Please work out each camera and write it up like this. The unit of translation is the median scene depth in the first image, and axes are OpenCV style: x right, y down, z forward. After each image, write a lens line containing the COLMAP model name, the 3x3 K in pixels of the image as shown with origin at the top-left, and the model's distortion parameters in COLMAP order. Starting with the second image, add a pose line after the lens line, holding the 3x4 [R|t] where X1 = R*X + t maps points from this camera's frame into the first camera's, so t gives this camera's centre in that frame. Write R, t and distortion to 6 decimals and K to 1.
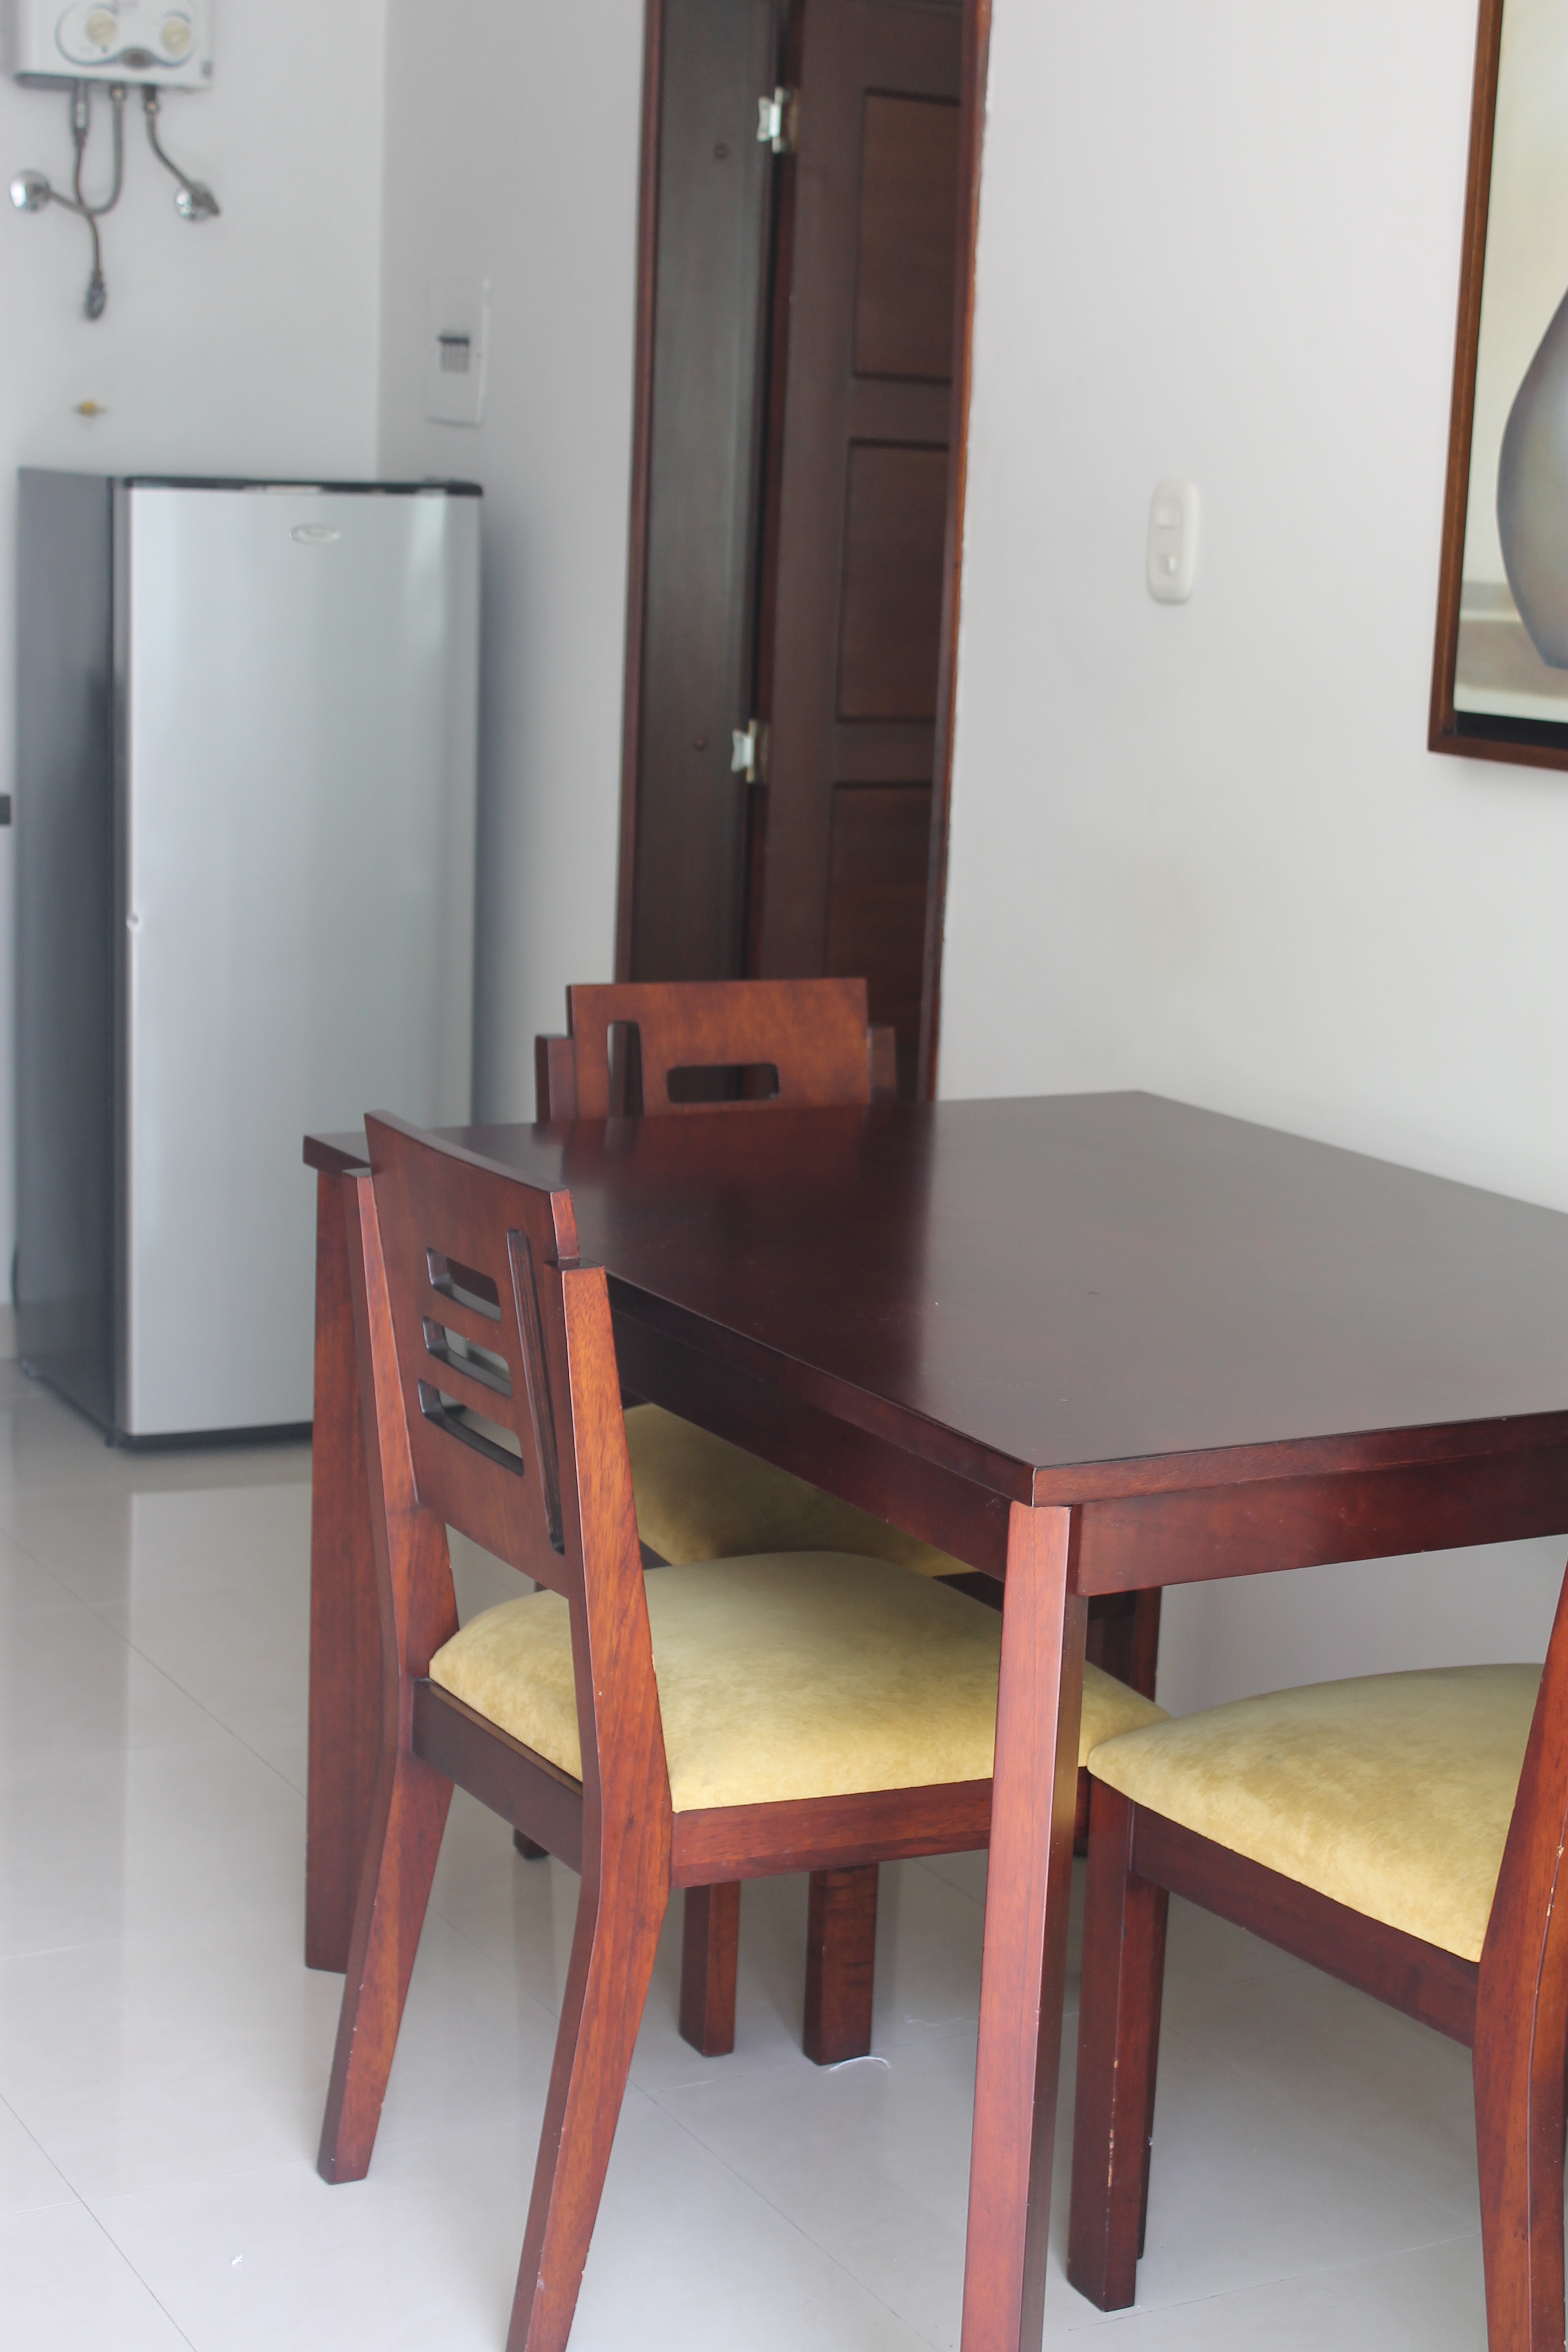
lens RADIAL K [[3831.9, 0, 783.4], [0, 3831.9, 1176.9], [0, 0, 1]] dist [0.009483, 0.000000]
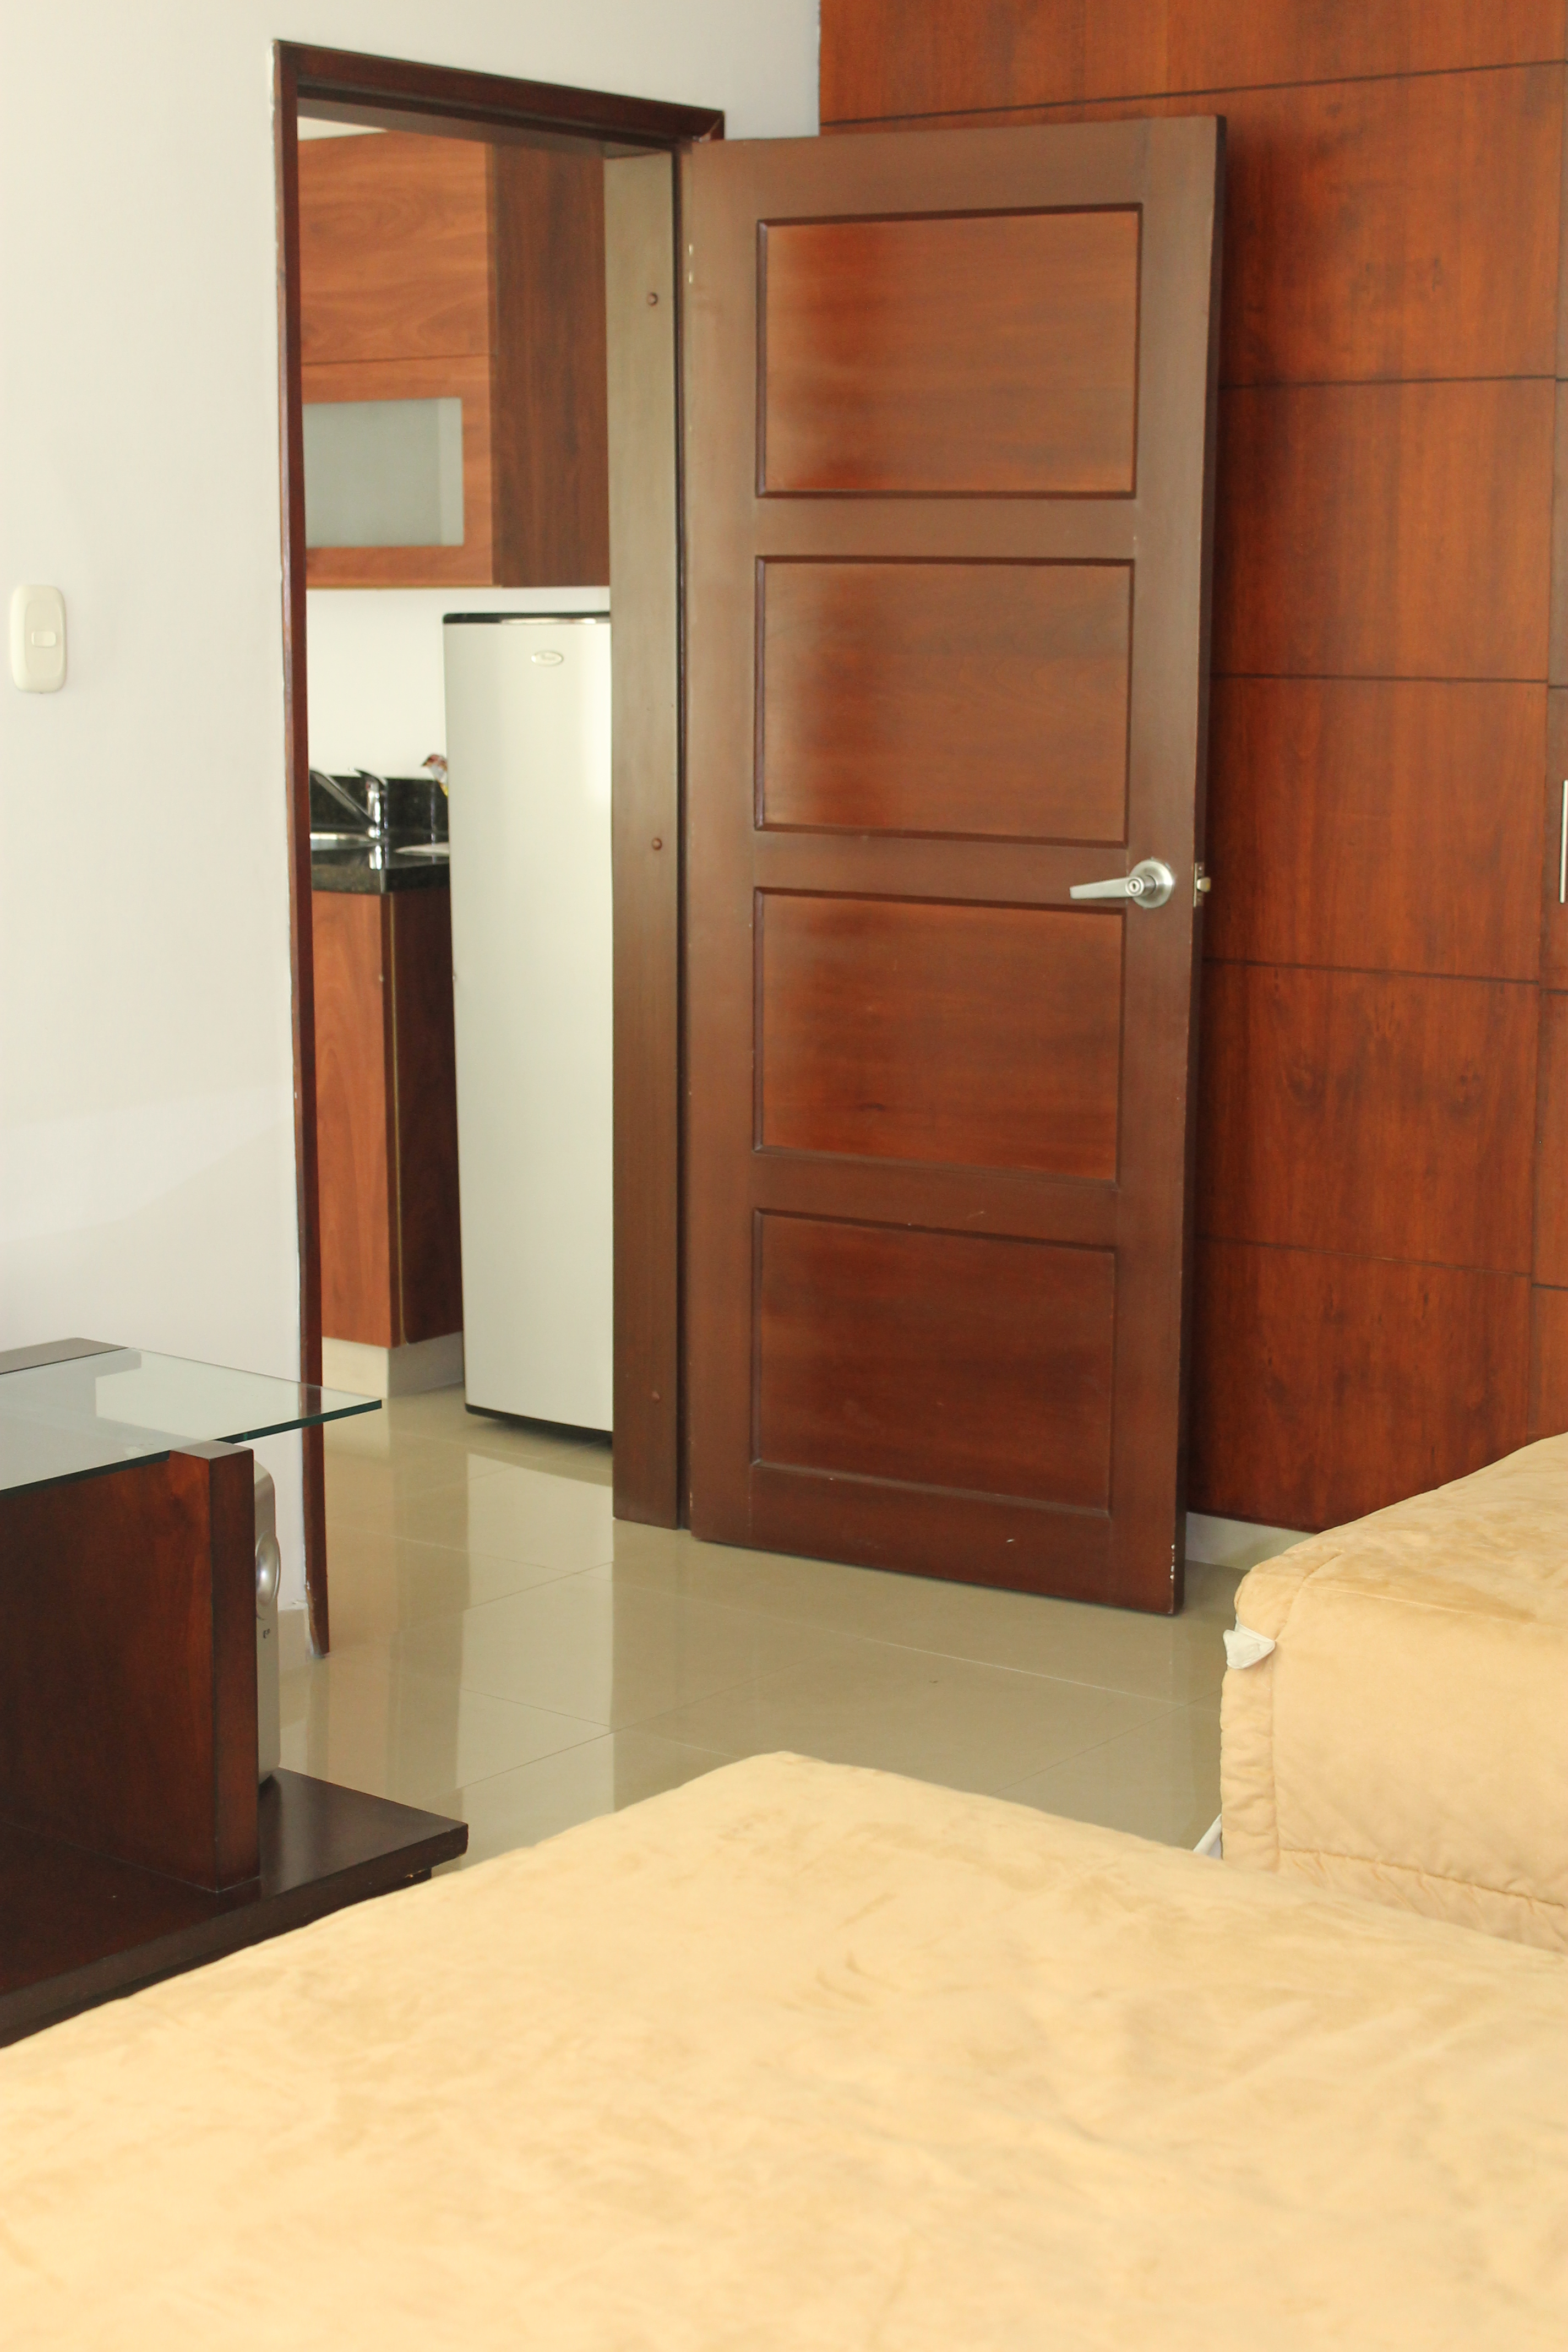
lens RADIAL K [[3831.9, 0, 783.1], [0, 3831.9, 1175.6], [0, 0, 1]] dist [0.009483, 0.000000]
pose [[0.367809, 0.102107, -0.924279, 0.979991], [-0.159125, 0.986204, 0.045626, -0.074594], [0.916186, 0.130294, 0.378982, 0.626520]]
